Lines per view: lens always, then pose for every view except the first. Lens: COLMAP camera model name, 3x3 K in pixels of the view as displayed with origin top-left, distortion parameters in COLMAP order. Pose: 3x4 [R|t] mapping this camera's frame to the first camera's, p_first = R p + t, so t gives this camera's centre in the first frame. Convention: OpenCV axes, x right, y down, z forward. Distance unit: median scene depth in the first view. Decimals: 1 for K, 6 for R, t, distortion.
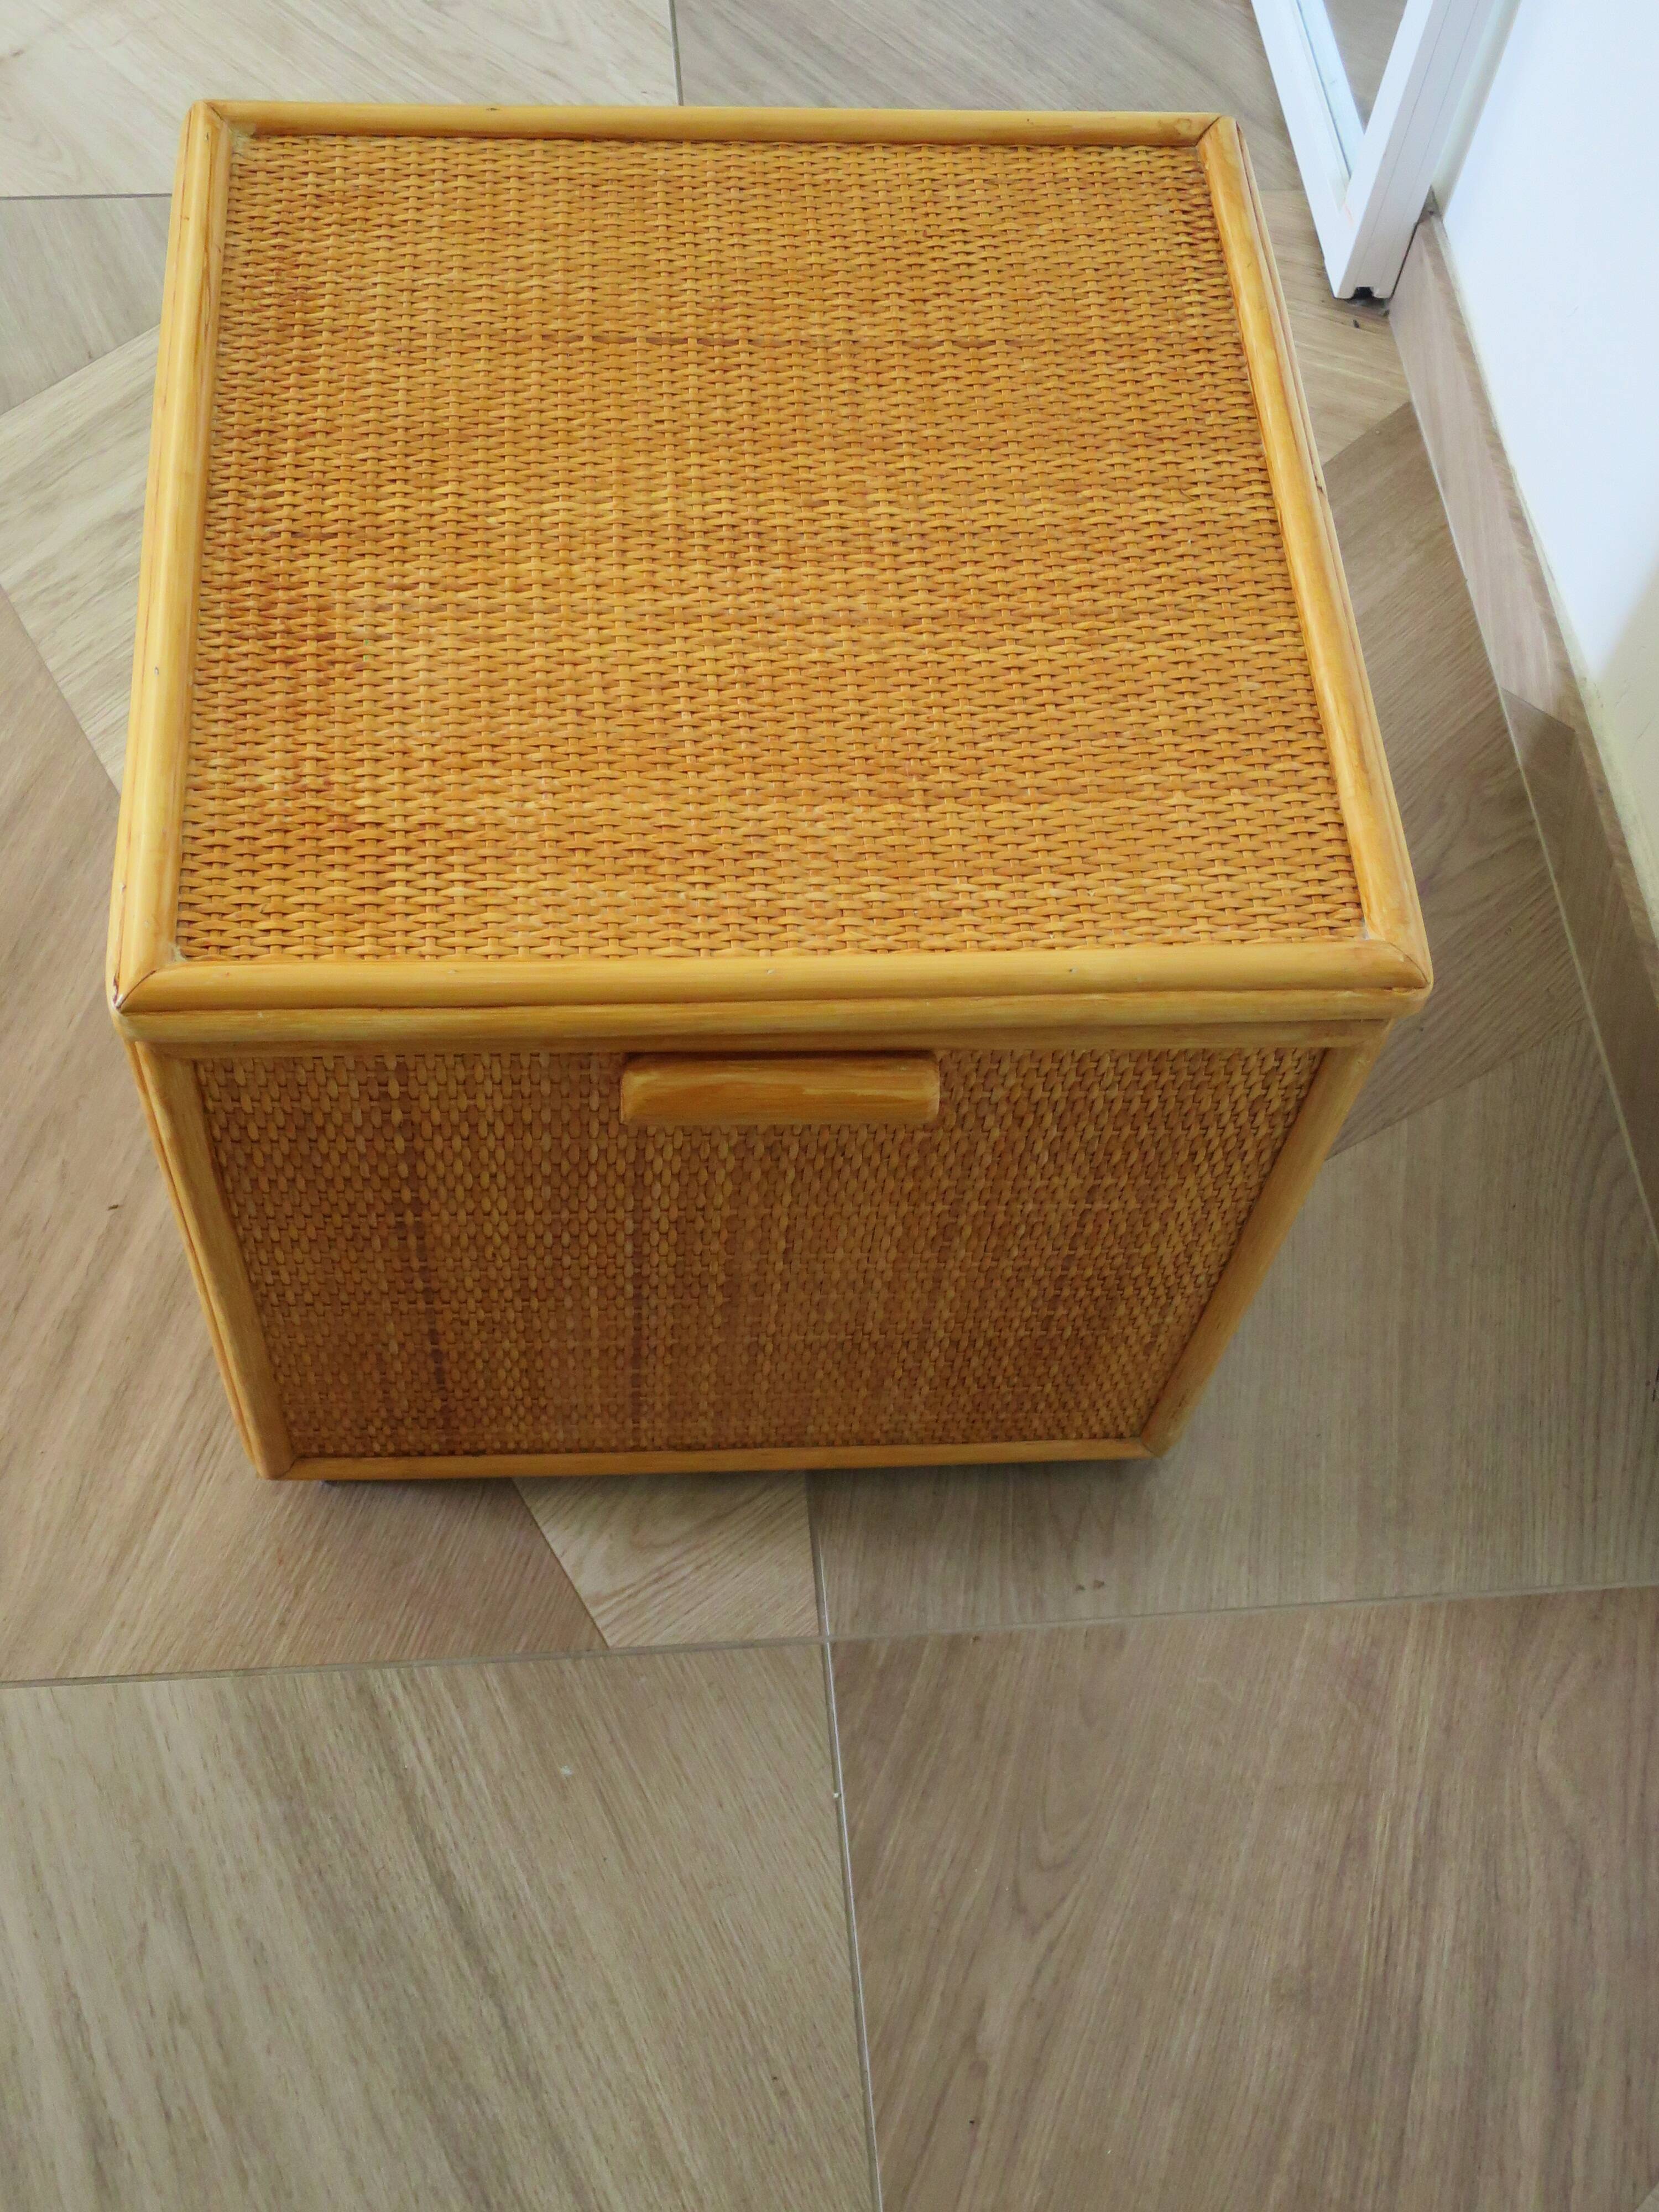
lens RADIAL K [[2607.1, 0, 818.4], [0, 2607.1, 1103.4], [0, 0, 1]] dist [-0.077110, 0.000000]
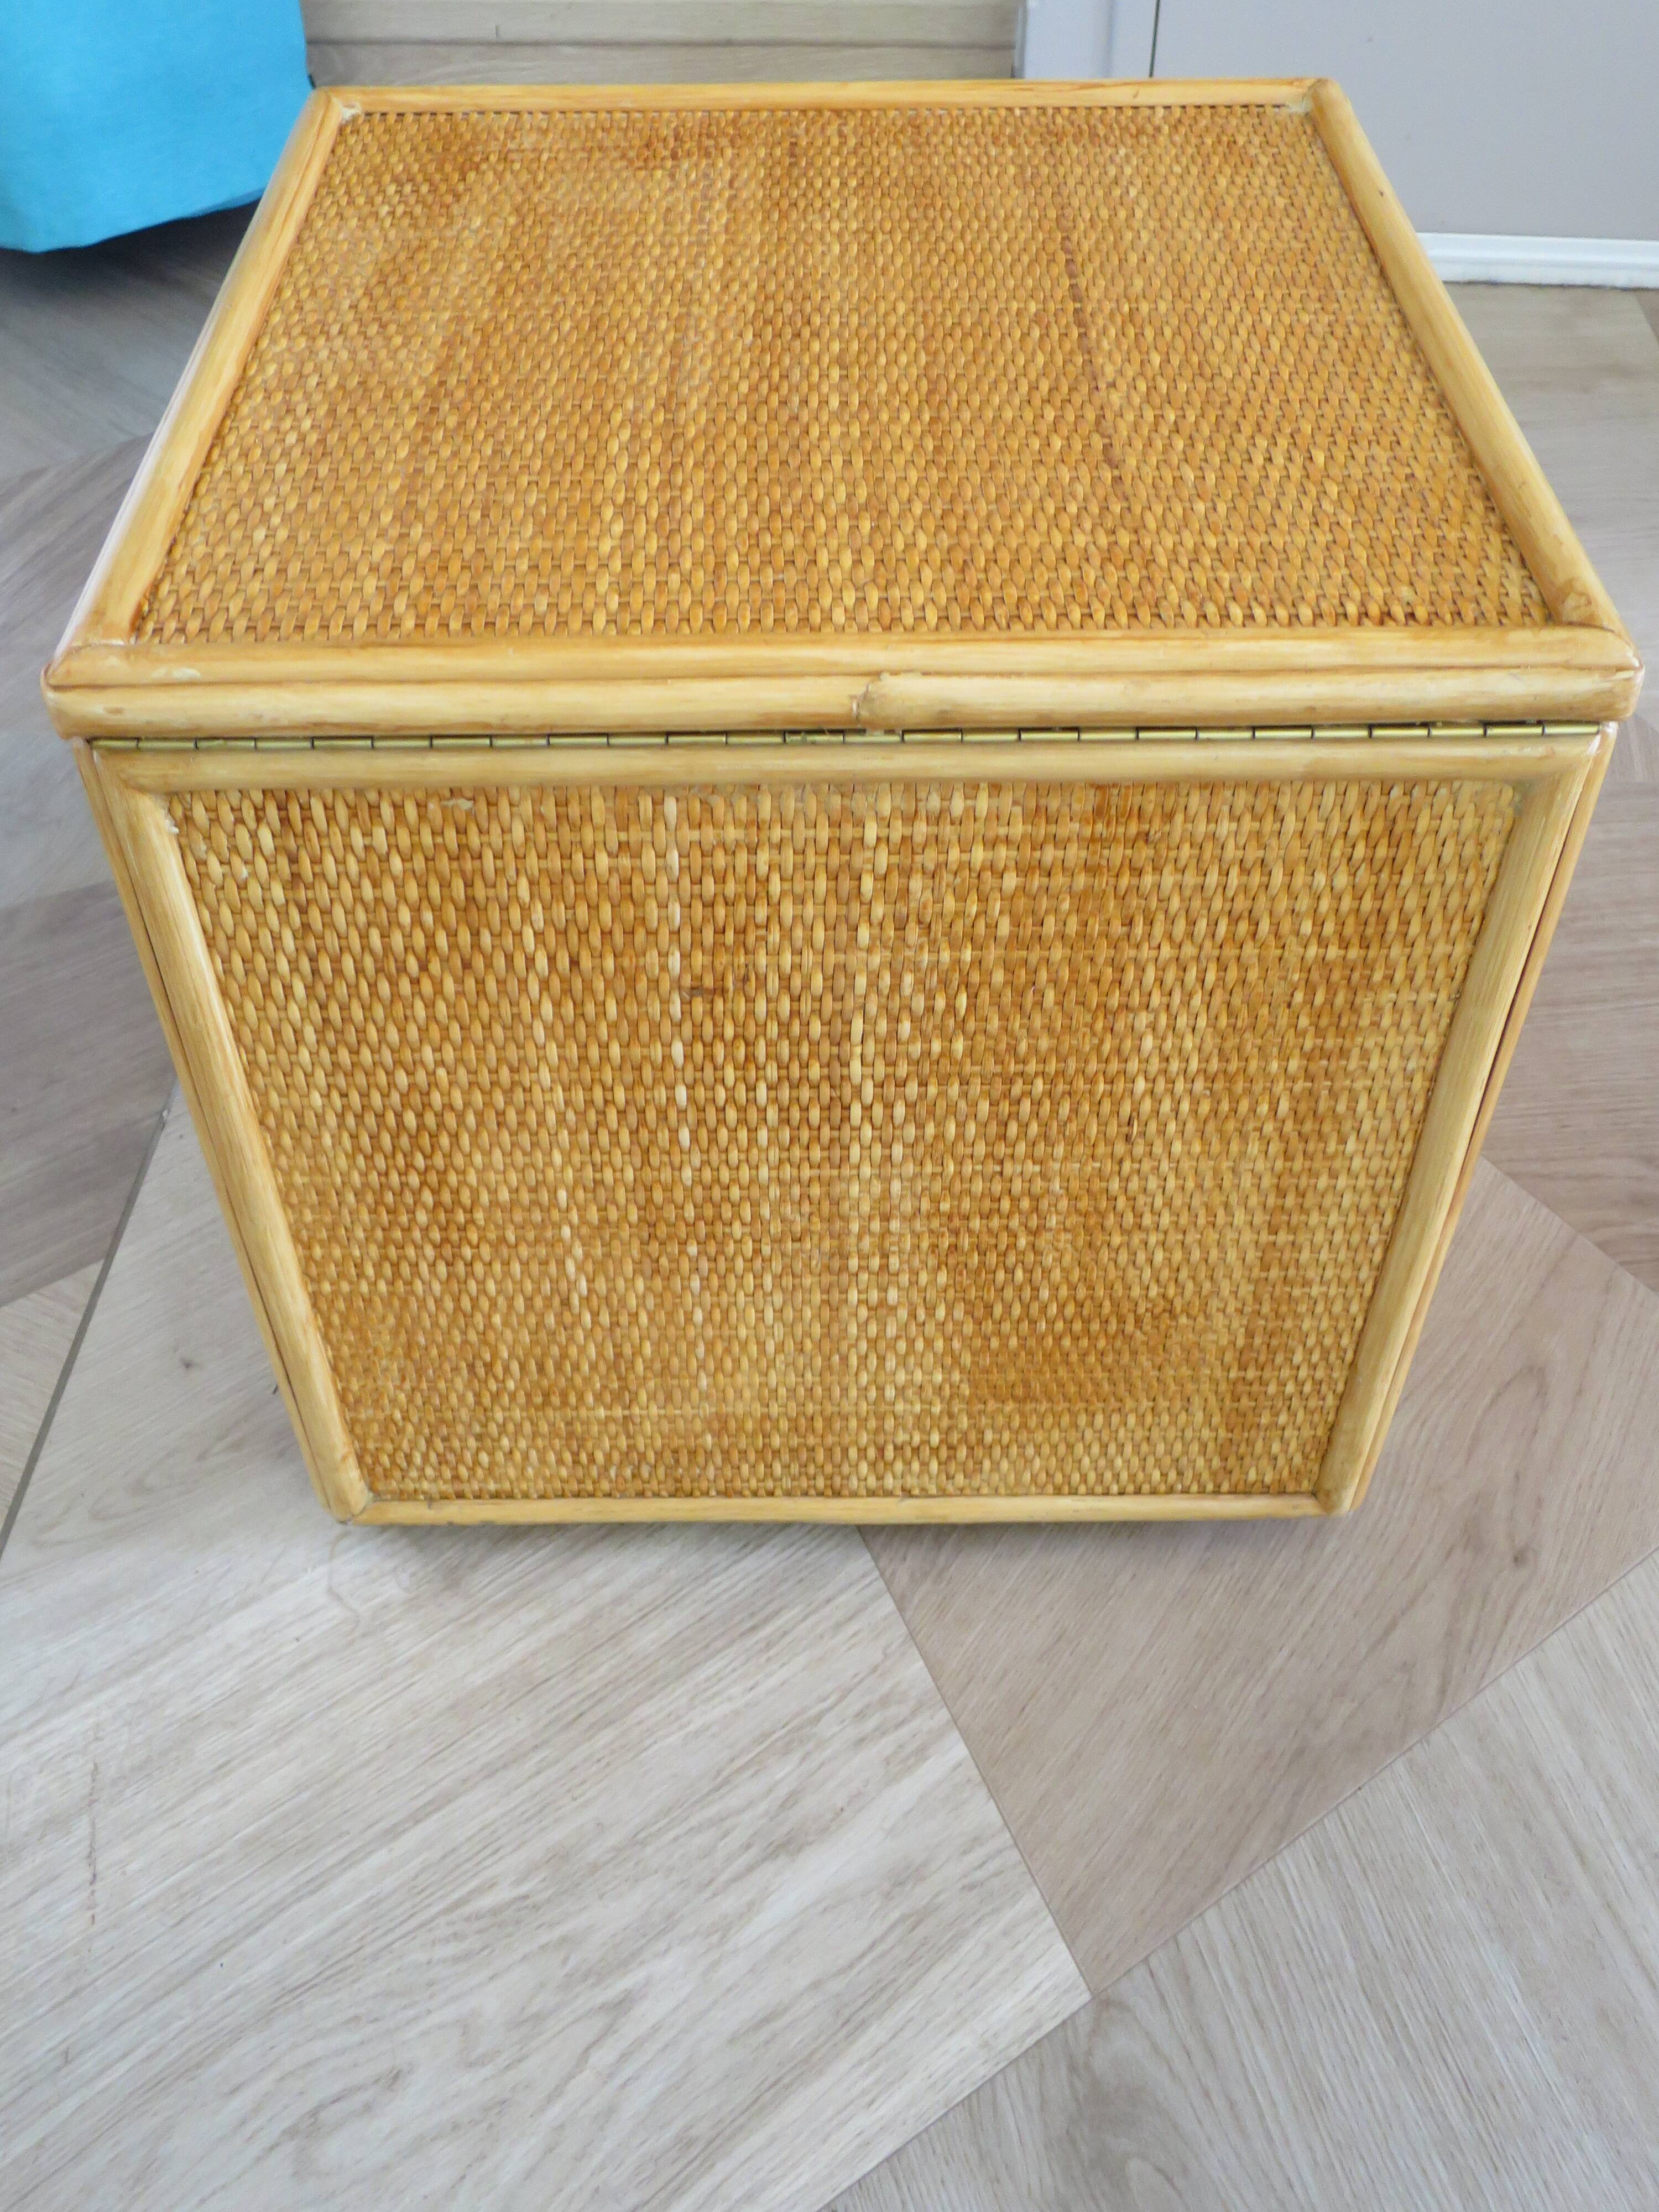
lens RADIAL K [[2065.5, 0, 827.0], [0, 2065.5, 1103.2], [0, 0, 1]] dist [-0.046169, 0.000000]
pose [[-0.986197, -0.158485, 0.047932, -0.367804], [0.091865, -0.282898, 0.954741, -0.901075], [-0.137752, 0.945966, 0.293552, 0.892099]]
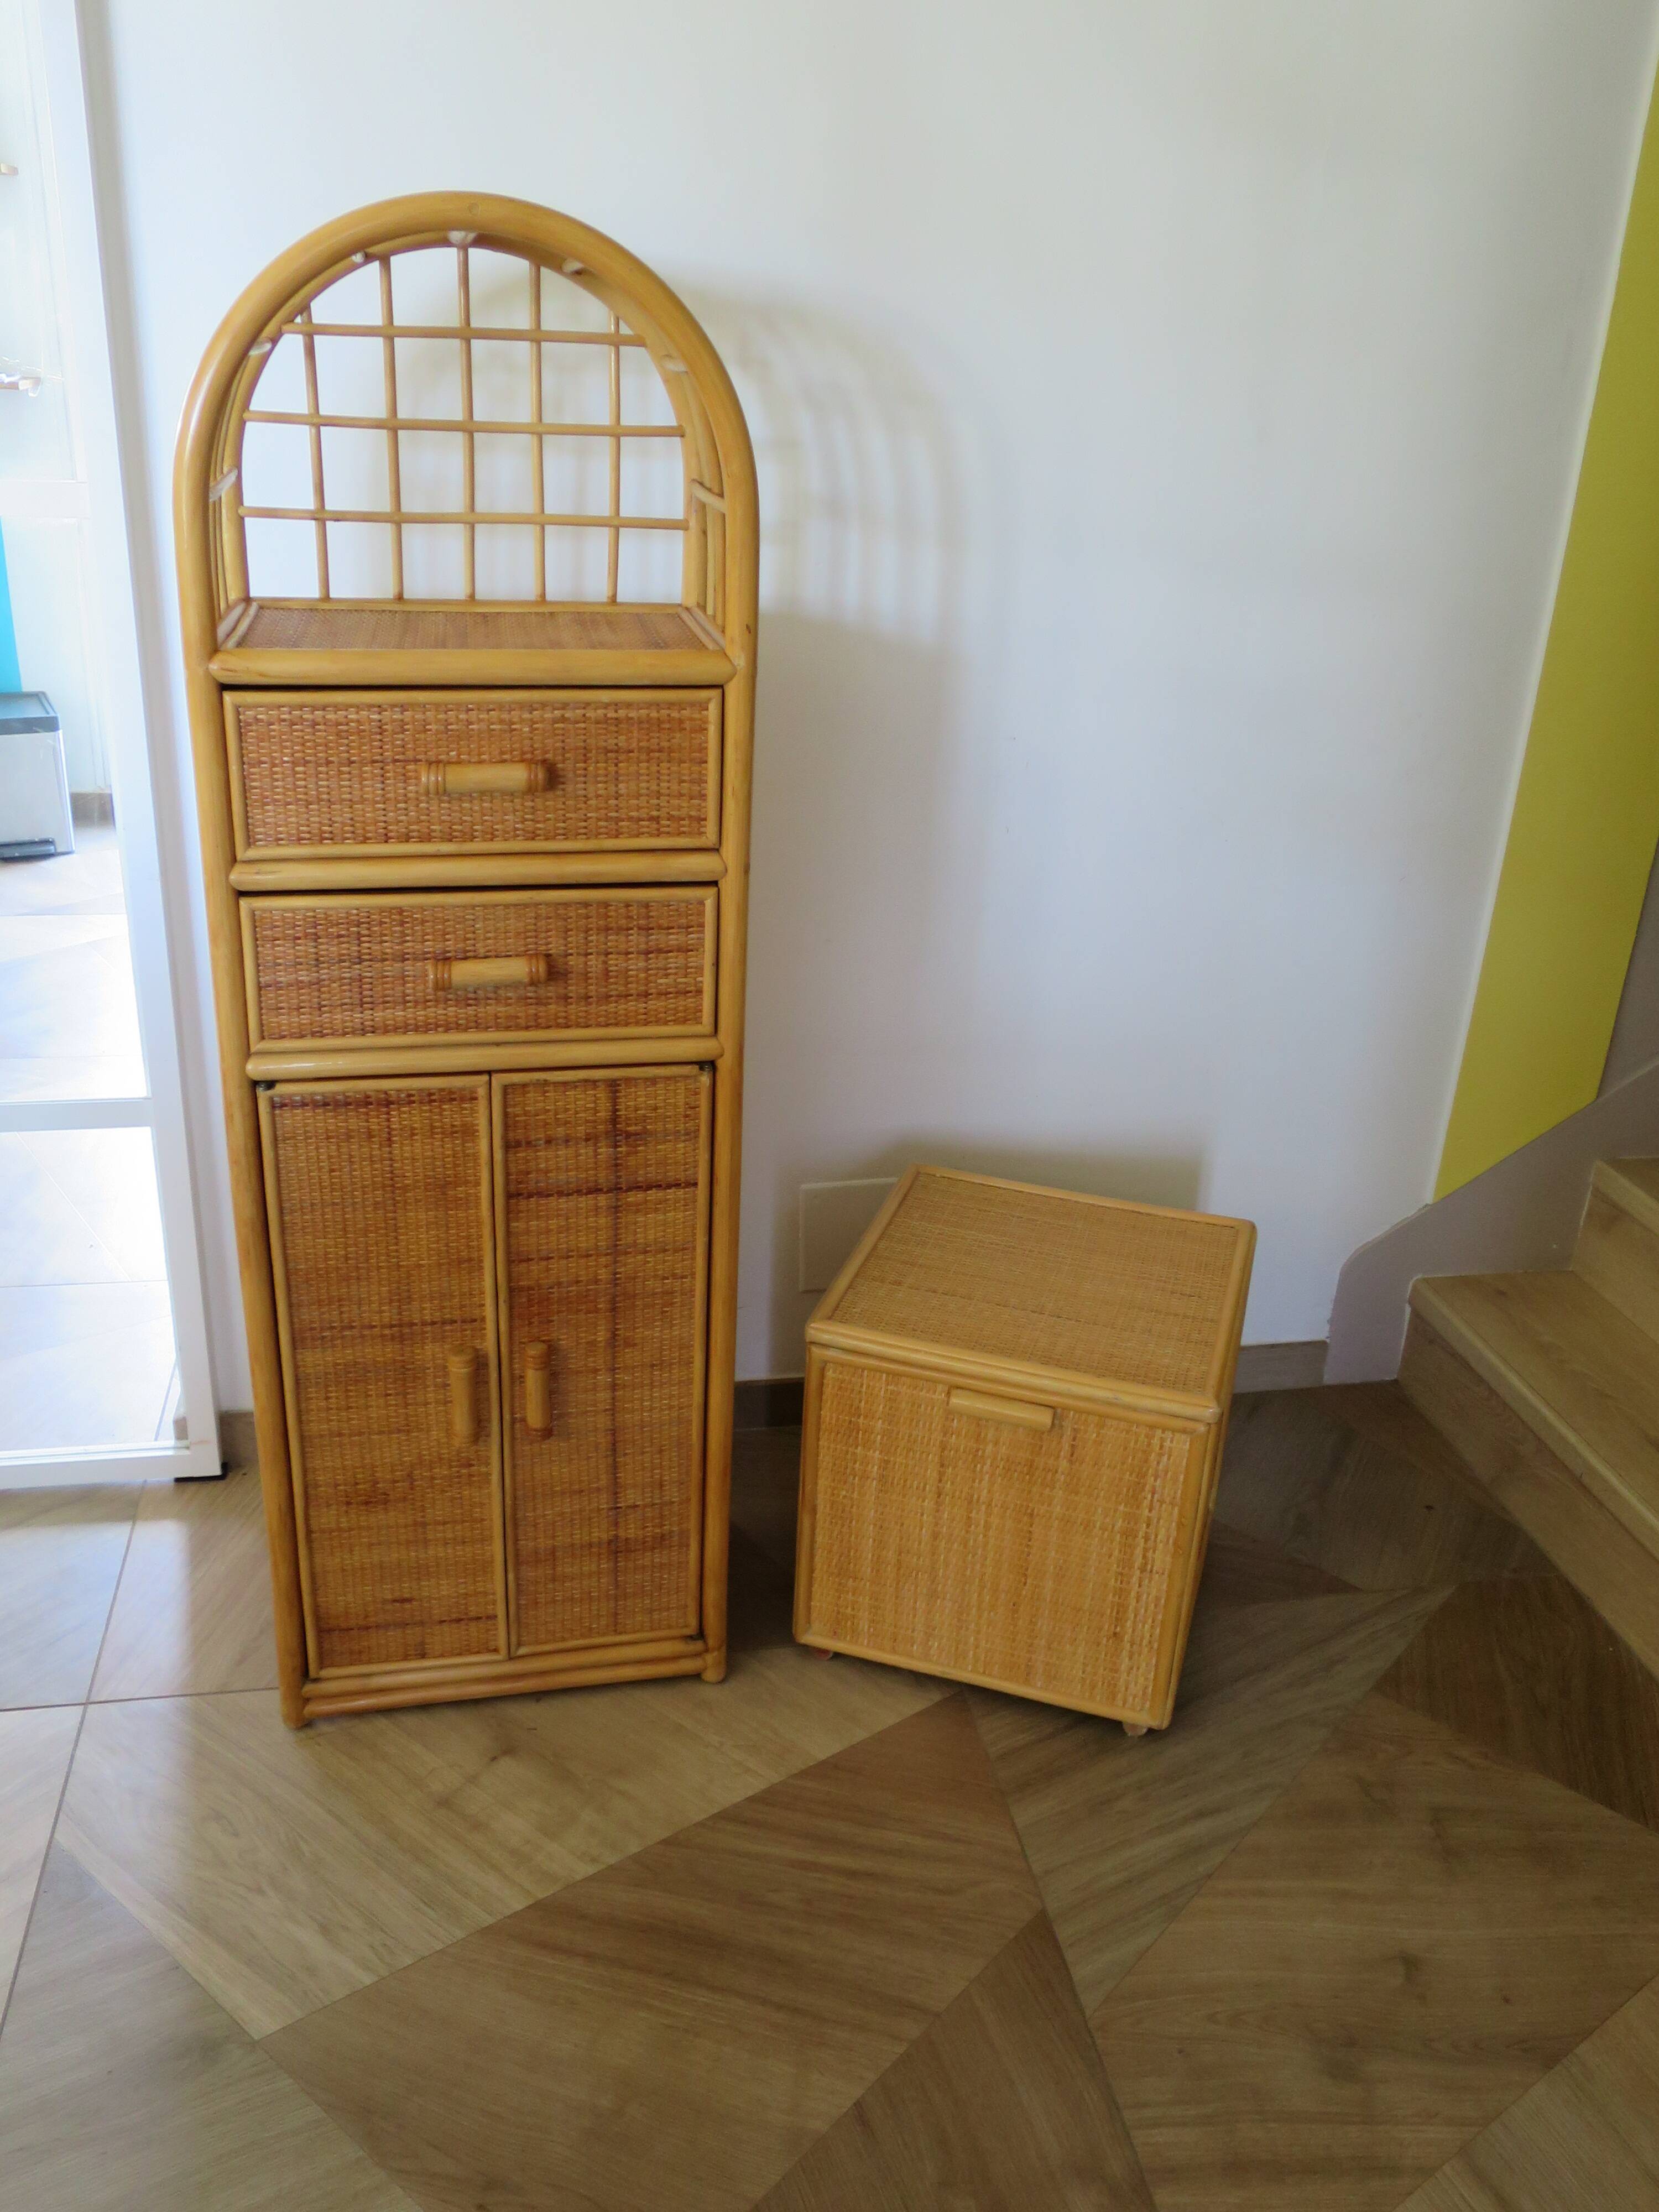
lens RADIAL K [[1789.6, 0, 833.3], [0, 1789.6, 1109.7], [0, 0, 1]] dist [-0.037903, 0.020342]
pose [[-0.094147, -0.465182, 0.880195, -1.399838], [0.837051, 0.441649, 0.322943, -0.734990], [-0.538964, 0.767172, 0.347801, 0.052513]]
